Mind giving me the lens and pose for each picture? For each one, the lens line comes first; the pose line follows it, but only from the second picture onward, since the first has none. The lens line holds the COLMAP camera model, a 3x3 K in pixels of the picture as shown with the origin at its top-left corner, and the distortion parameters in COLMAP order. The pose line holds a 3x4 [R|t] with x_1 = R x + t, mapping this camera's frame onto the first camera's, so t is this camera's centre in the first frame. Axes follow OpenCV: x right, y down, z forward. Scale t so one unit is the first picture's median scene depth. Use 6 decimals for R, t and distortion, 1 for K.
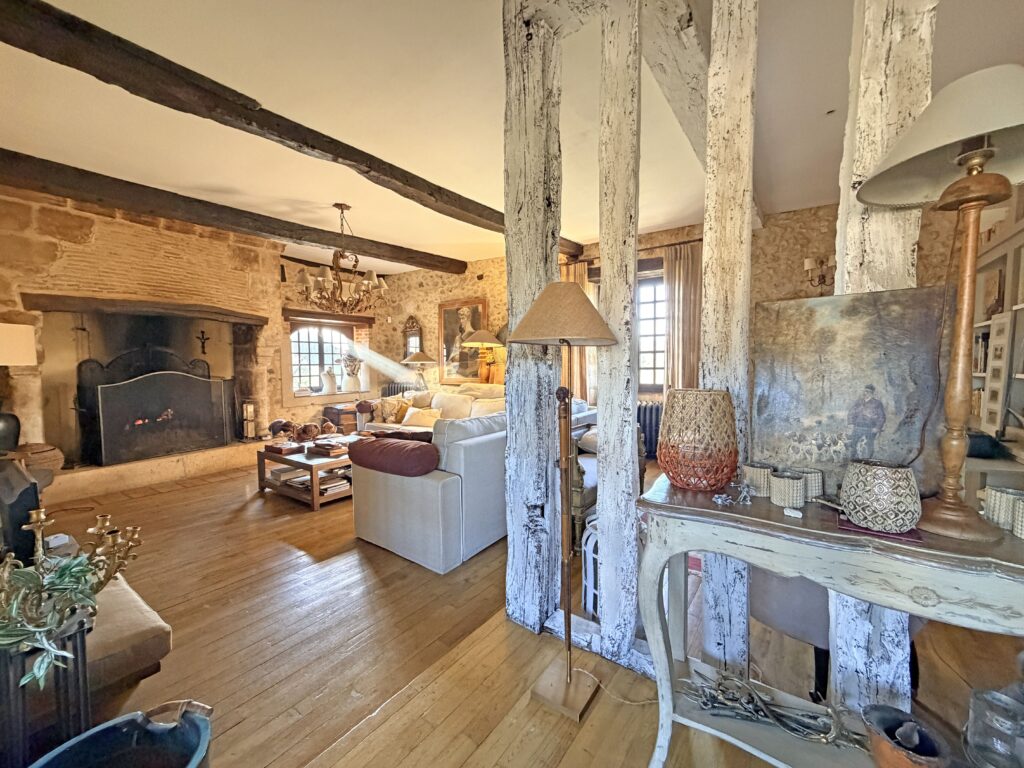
lens RADIAL K [[408.4, 0, 512.0], [0, 408.4, 384.0], [0, 0, 1]] dist [0.000711, -0.000071]
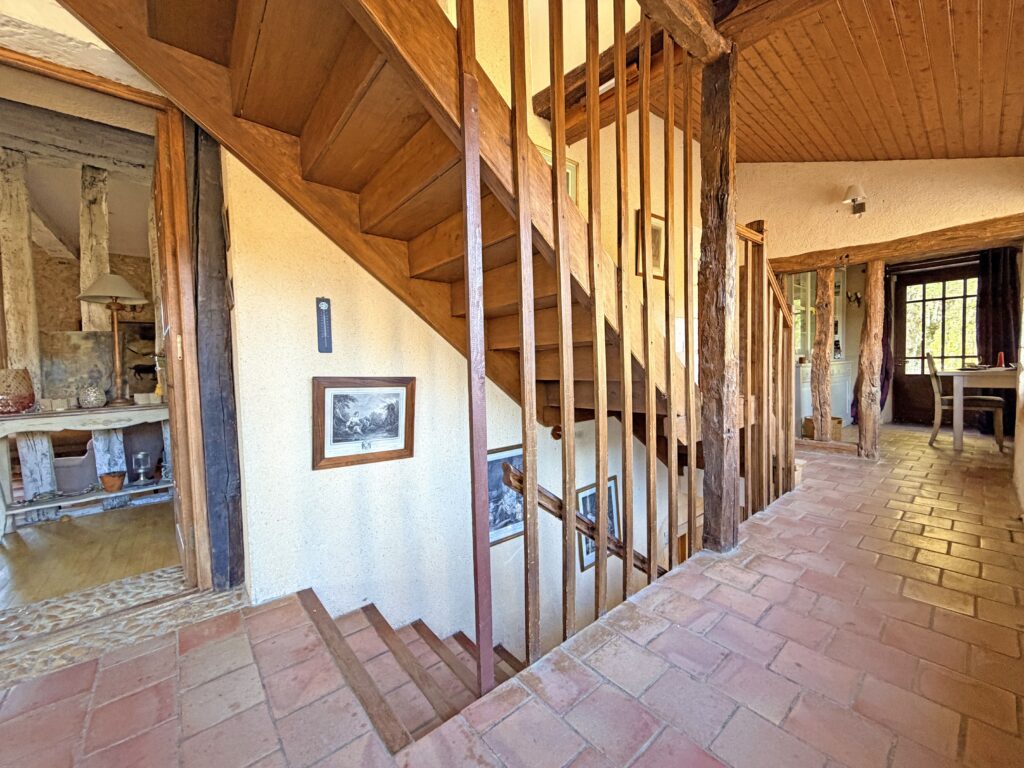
lens RADIAL K [[408.4, 0, 512.0], [0, 408.4, 384.0], [0, 0, 1]] dist [0.000711, -0.000071]
pose [[0.261746, -0.043757, 0.964144, -1.008022], [0.076381, 0.996778, 0.024502, 0.264079], [-0.962110, 0.067229, 0.264244, -2.304193]]
